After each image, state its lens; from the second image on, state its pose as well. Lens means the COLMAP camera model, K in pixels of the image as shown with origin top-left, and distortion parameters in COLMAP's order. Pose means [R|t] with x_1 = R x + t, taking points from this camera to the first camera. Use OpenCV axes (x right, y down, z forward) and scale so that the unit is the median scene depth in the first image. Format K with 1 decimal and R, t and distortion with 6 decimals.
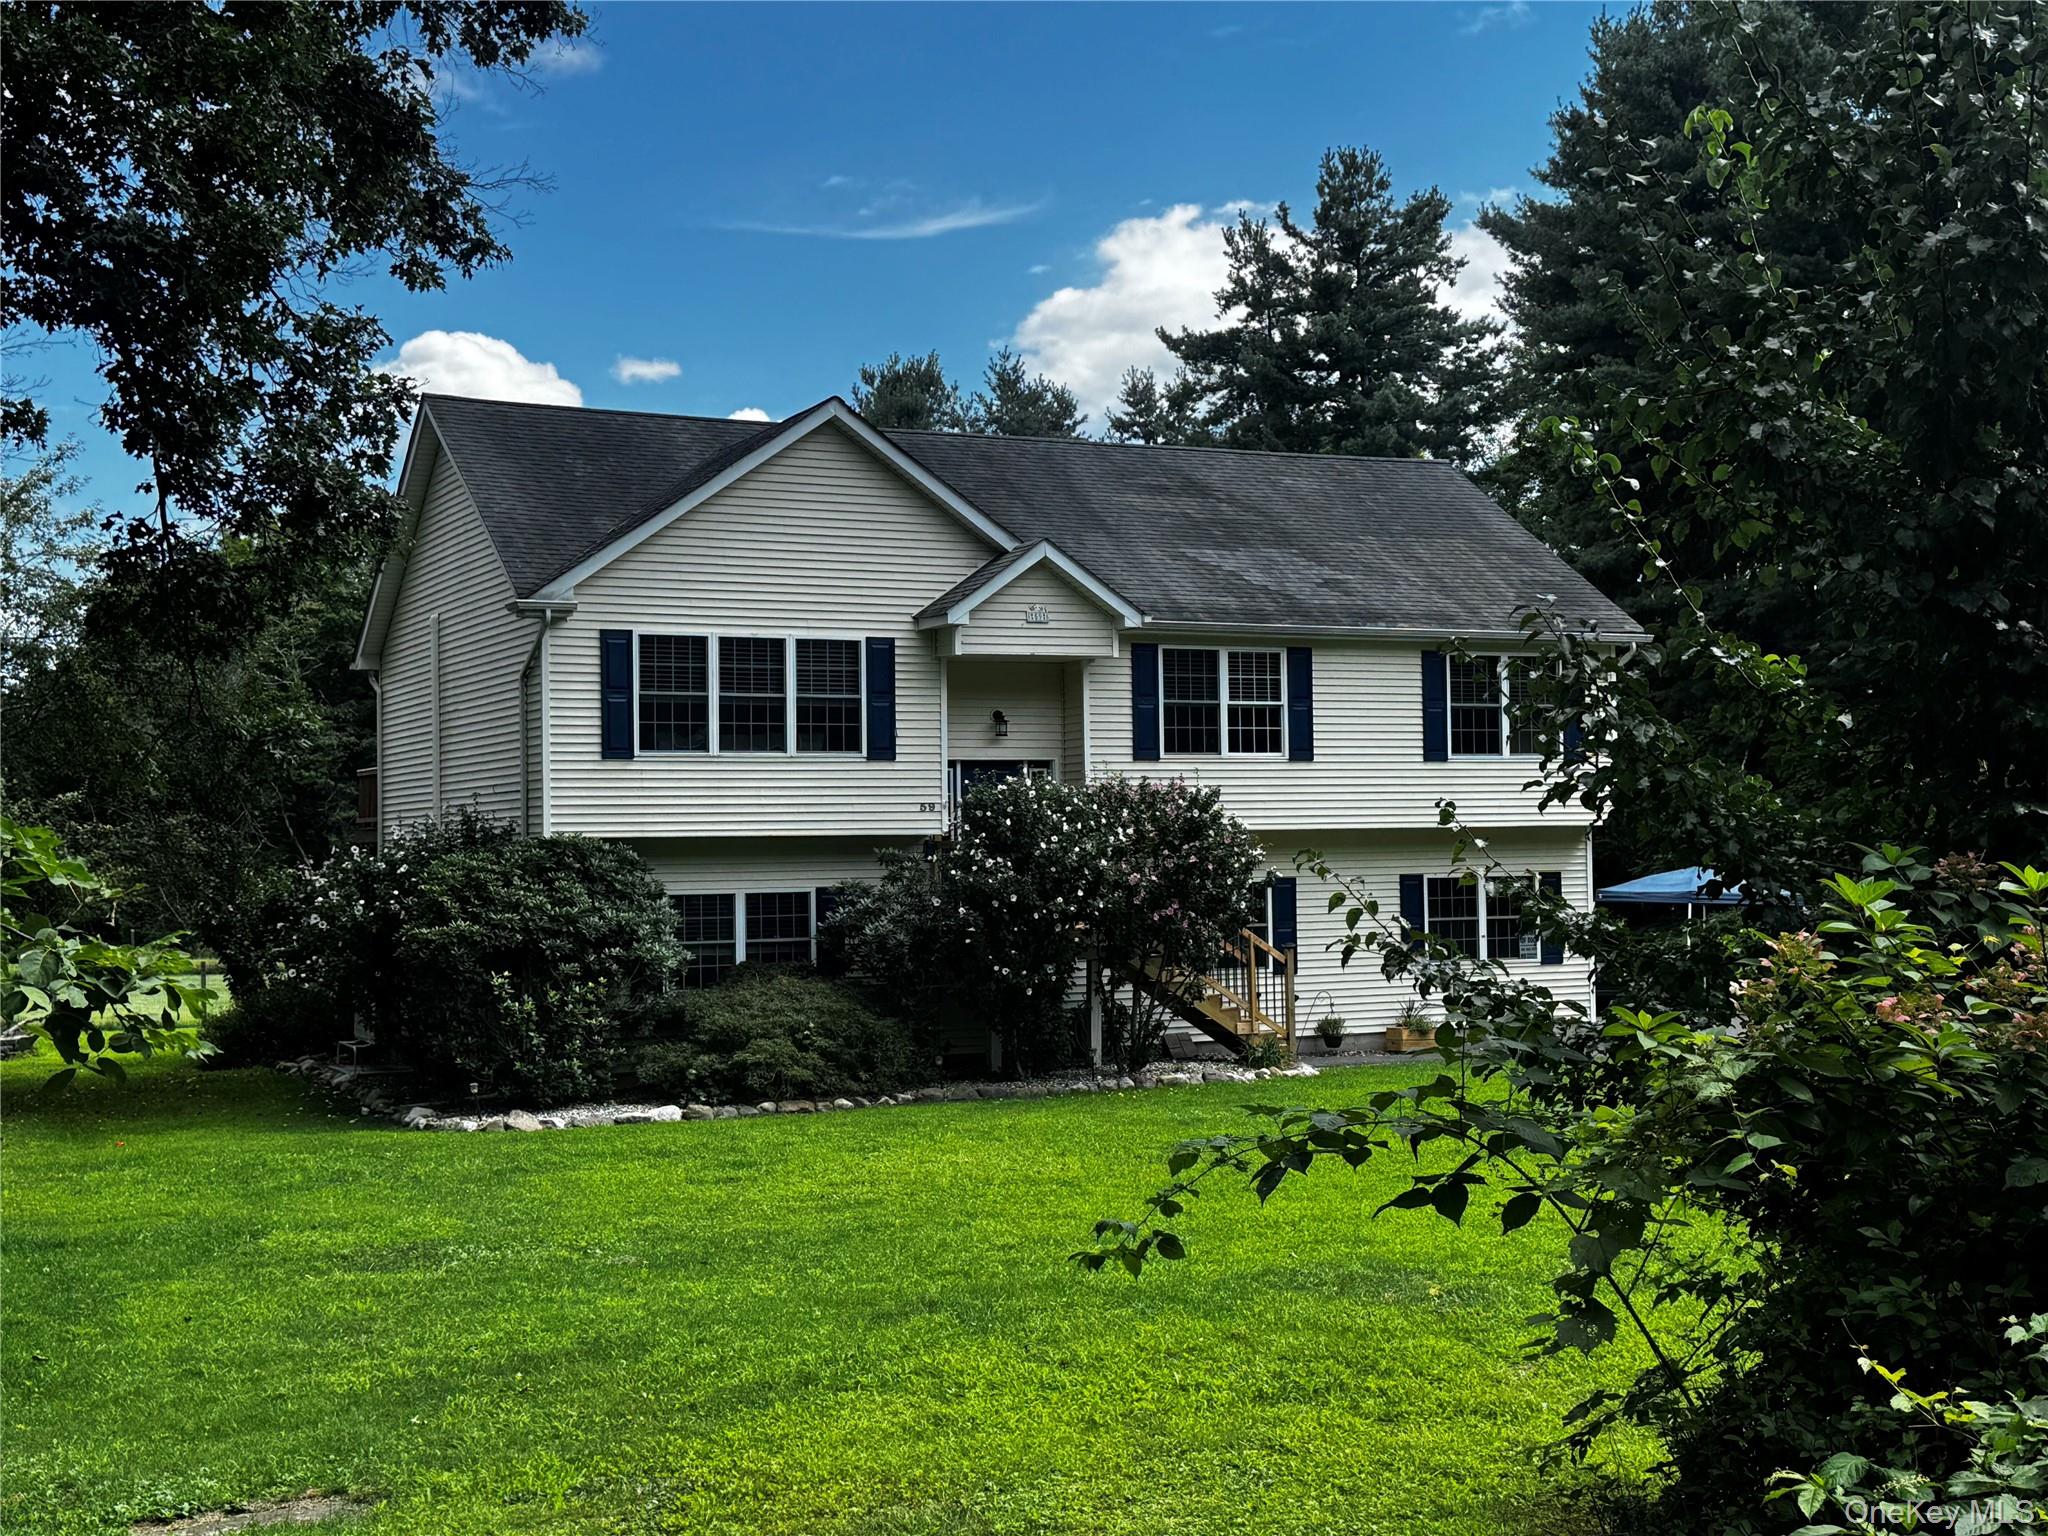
lens RADIAL K [[2547.9, 0, 1024.0], [0, 2547.9, 768.0], [0, 0, 1]] dist [0.098408, -0.024896]
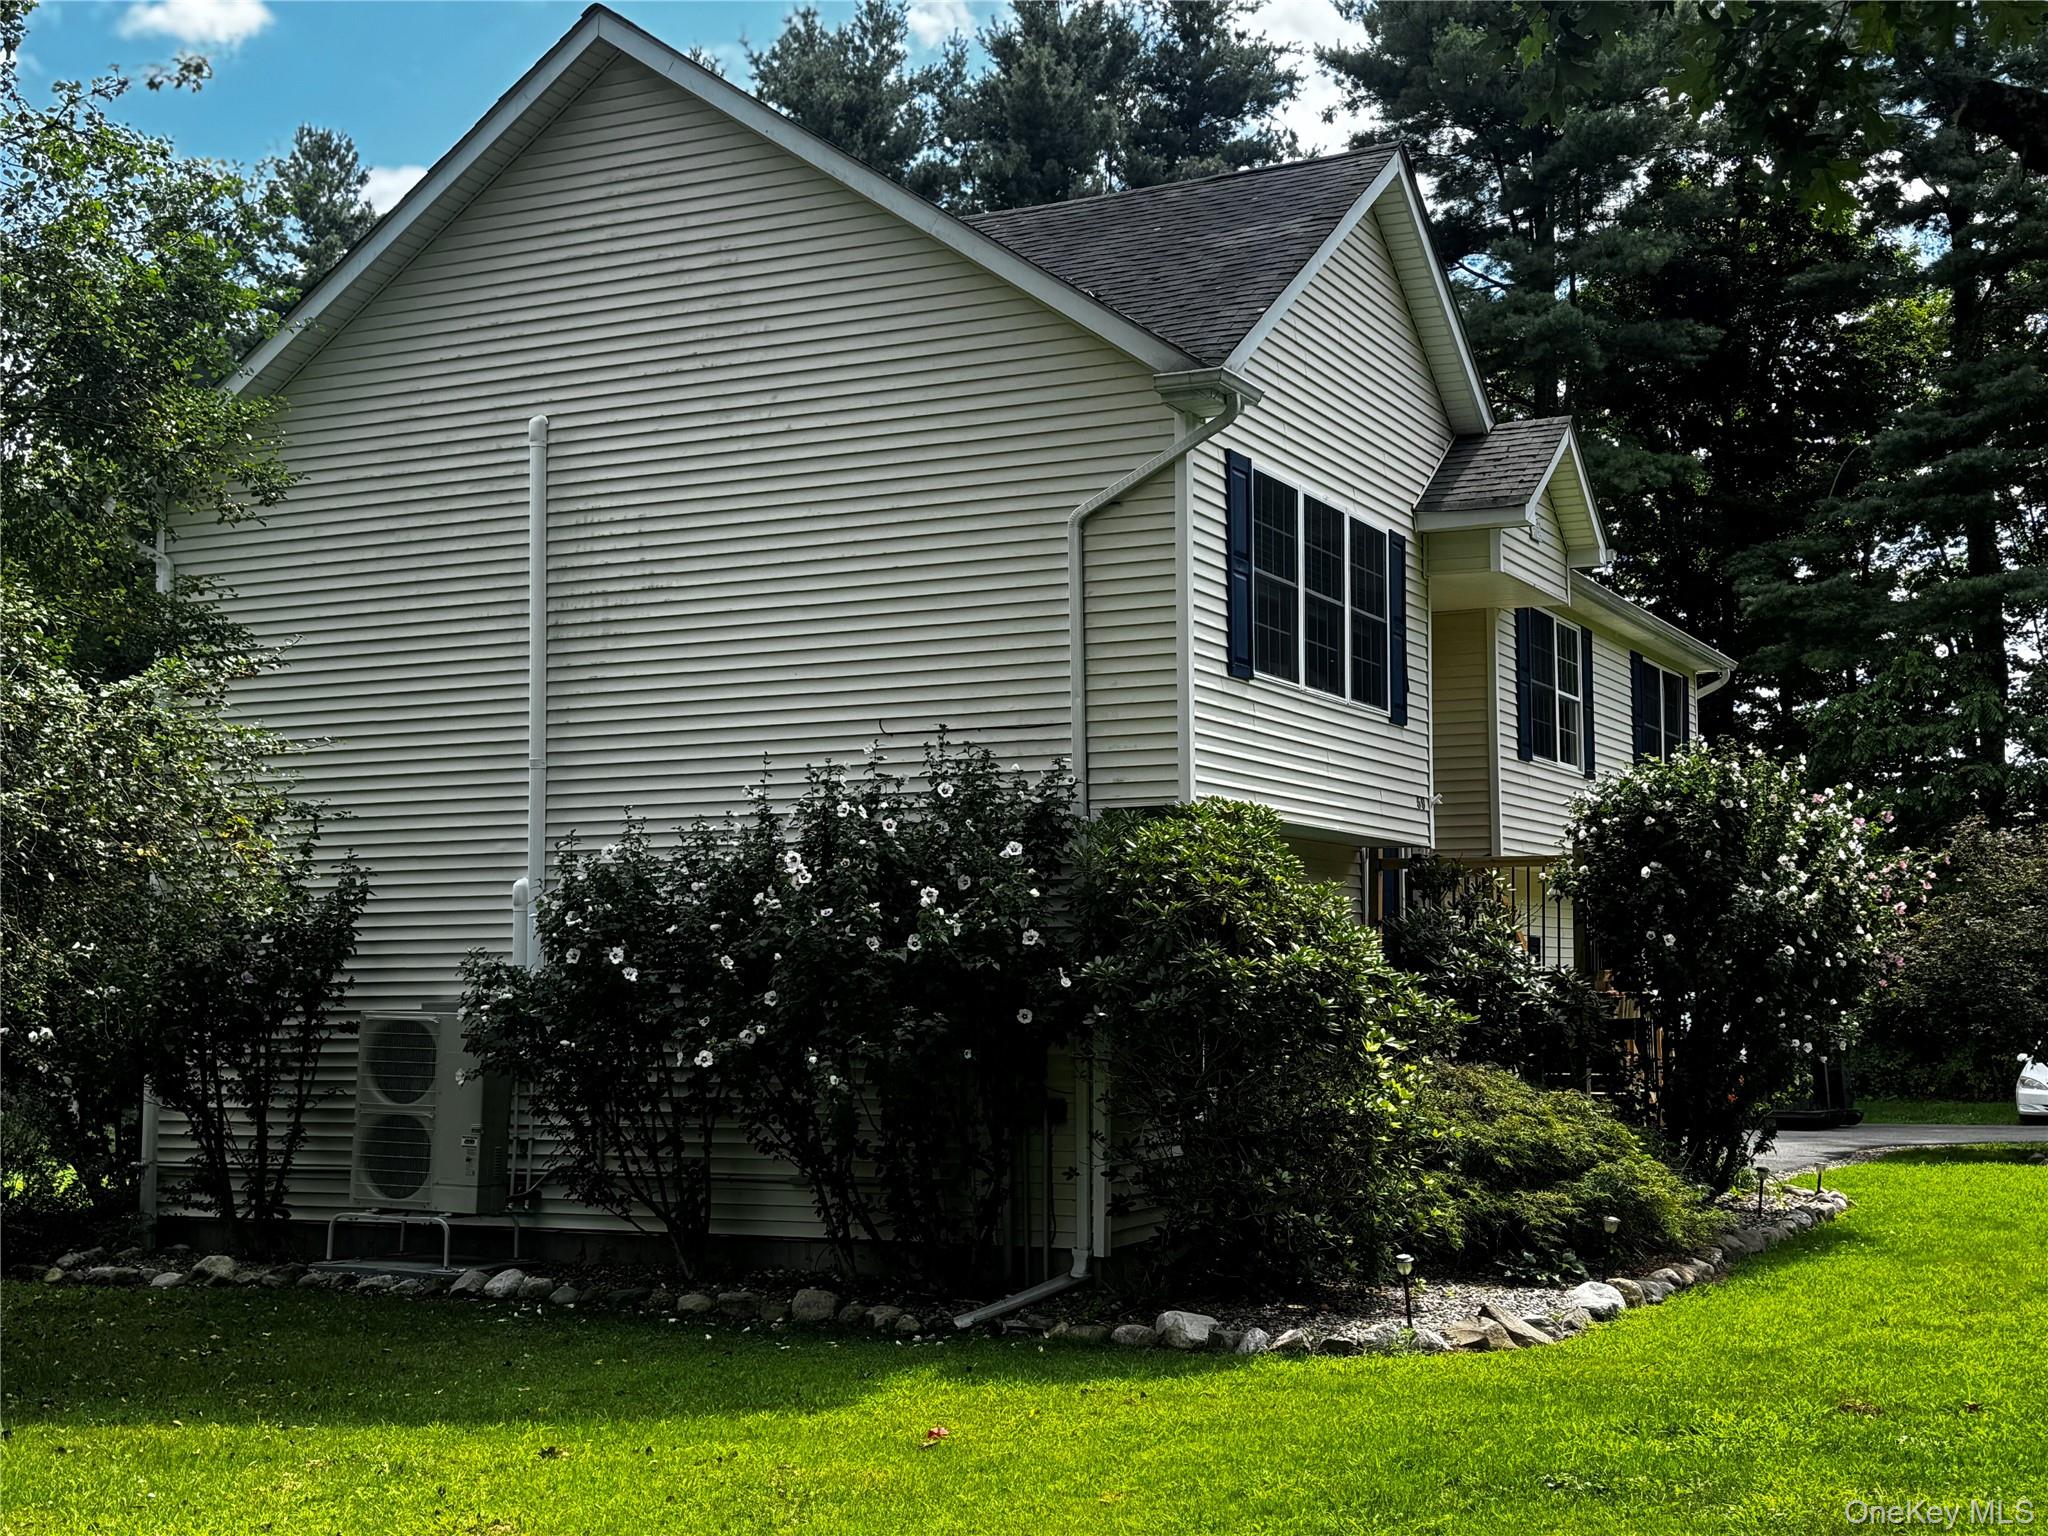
lens RADIAL K [[2547.9, 0, 1024.0], [0, 2547.9, 768.0], [0, 0, 1]] dist [0.098408, -0.024896]
pose [[0.793234, 0.062480, 0.605703, -0.513930], [-0.025191, 0.997237, -0.069877, 0.054468], [-0.608396, 0.040170, 0.792616, 0.548877]]
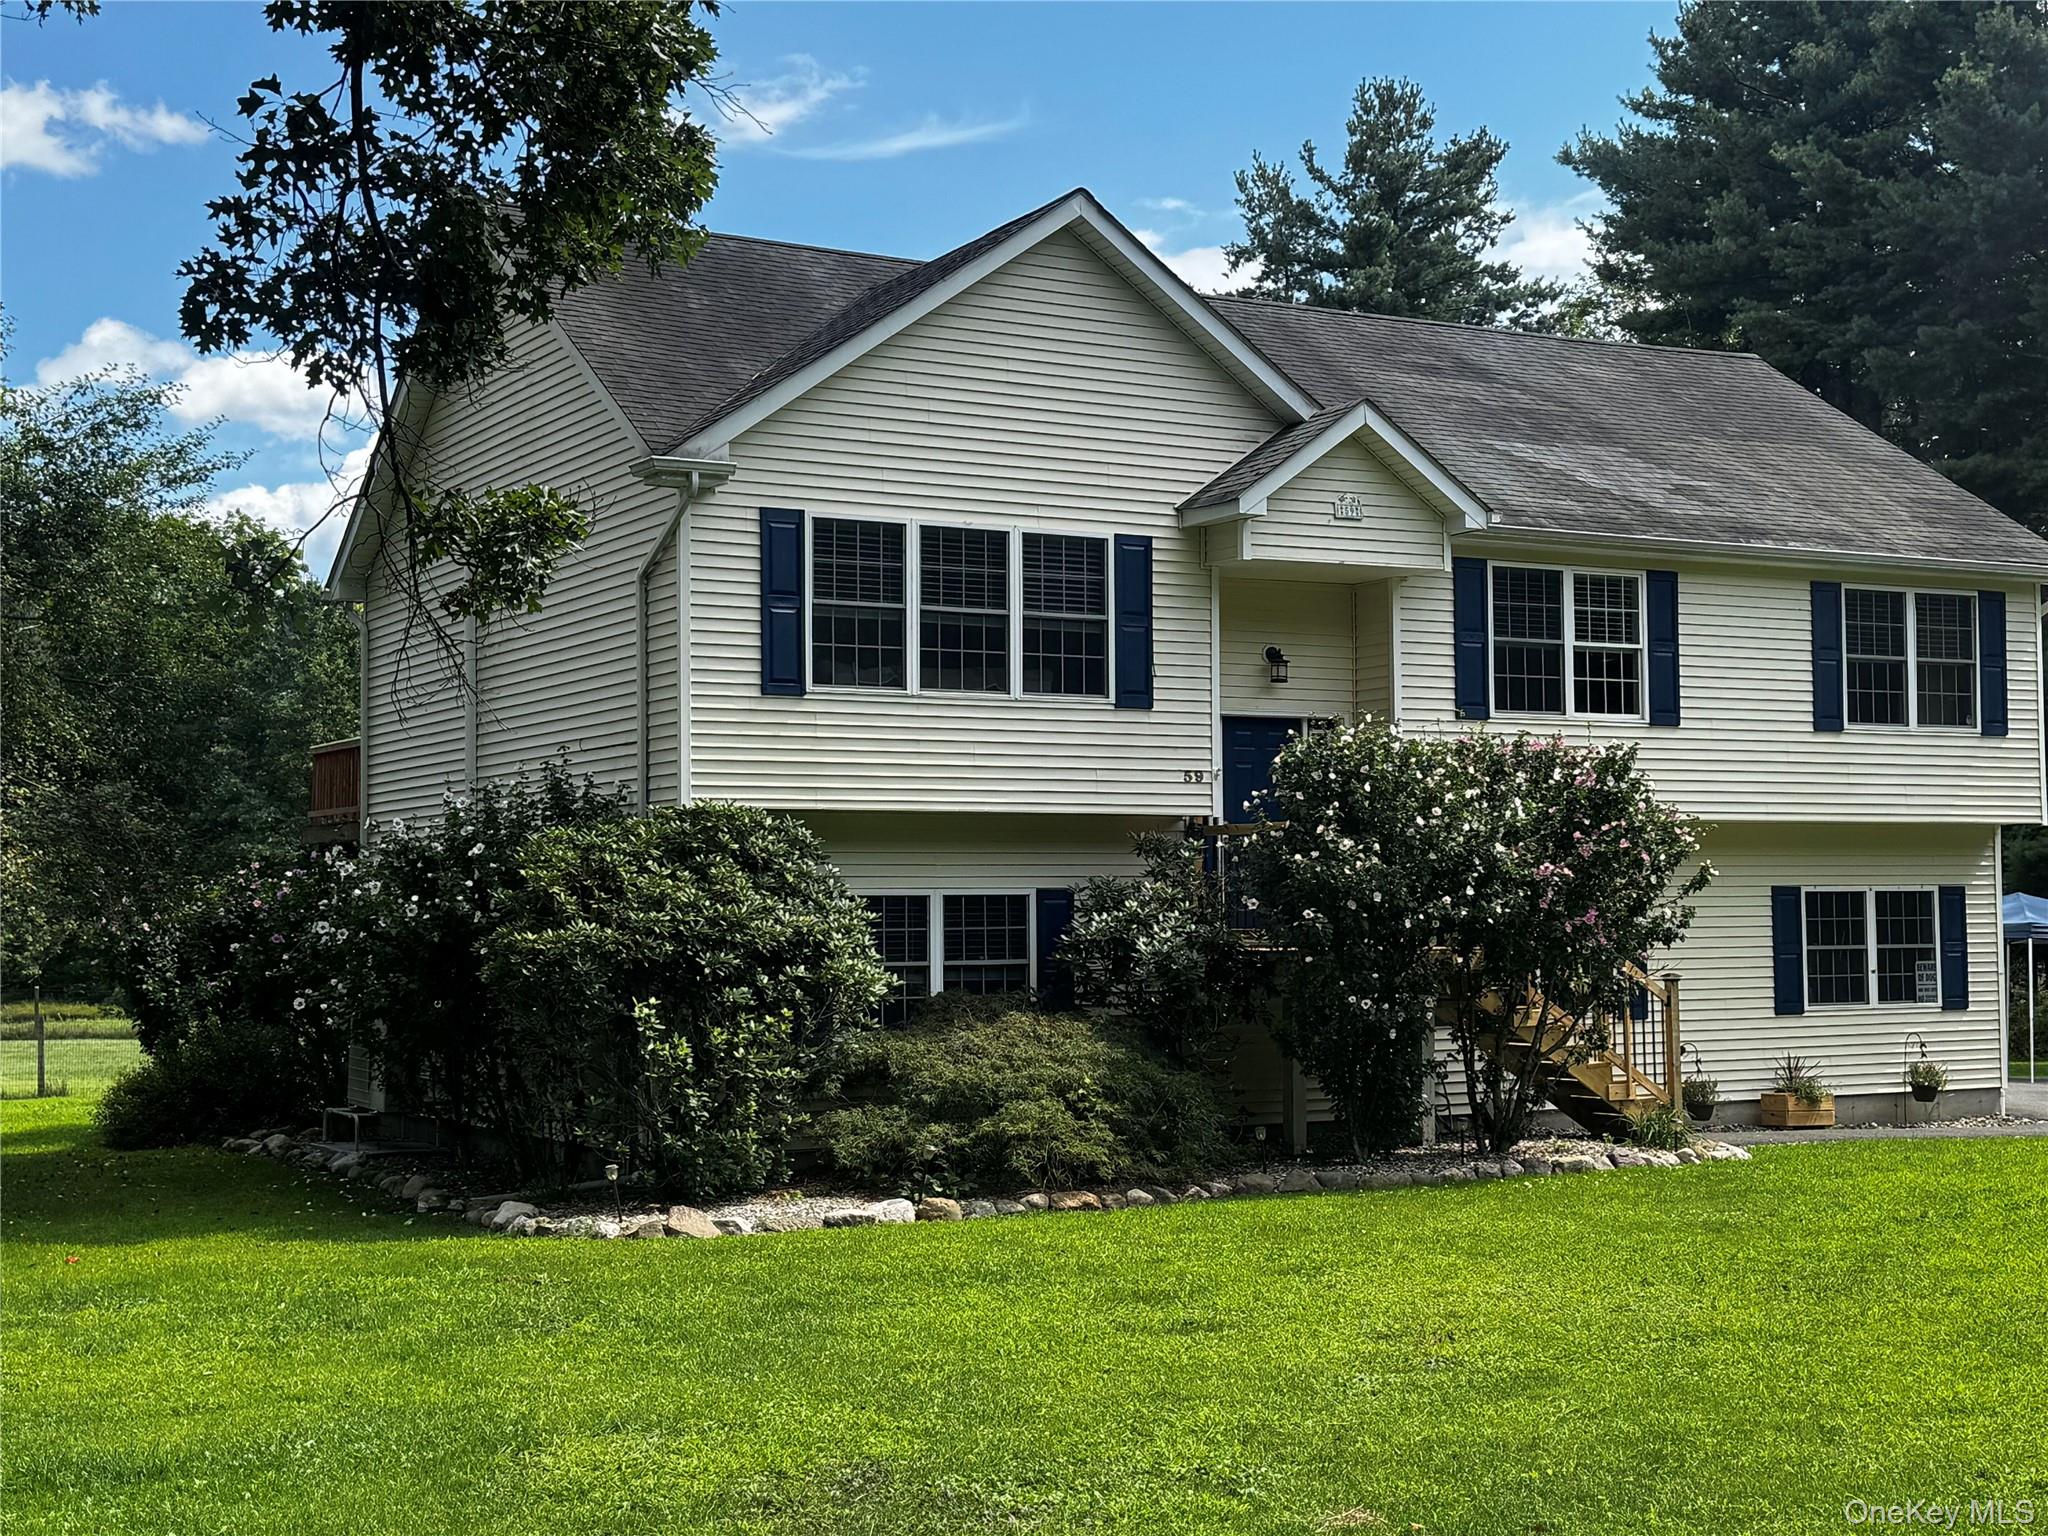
lens RADIAL K [[2741.6, 0, 1024.0], [0, 2741.6, 768.0], [0, 0, 1]] dist [0.111628, -0.002003]
pose [[0.998109, 0.008982, 0.060816, -0.131985], [-0.007563, 0.999695, -0.023528, 0.031387], [-0.061009, 0.023024, 0.997872, 0.242221]]
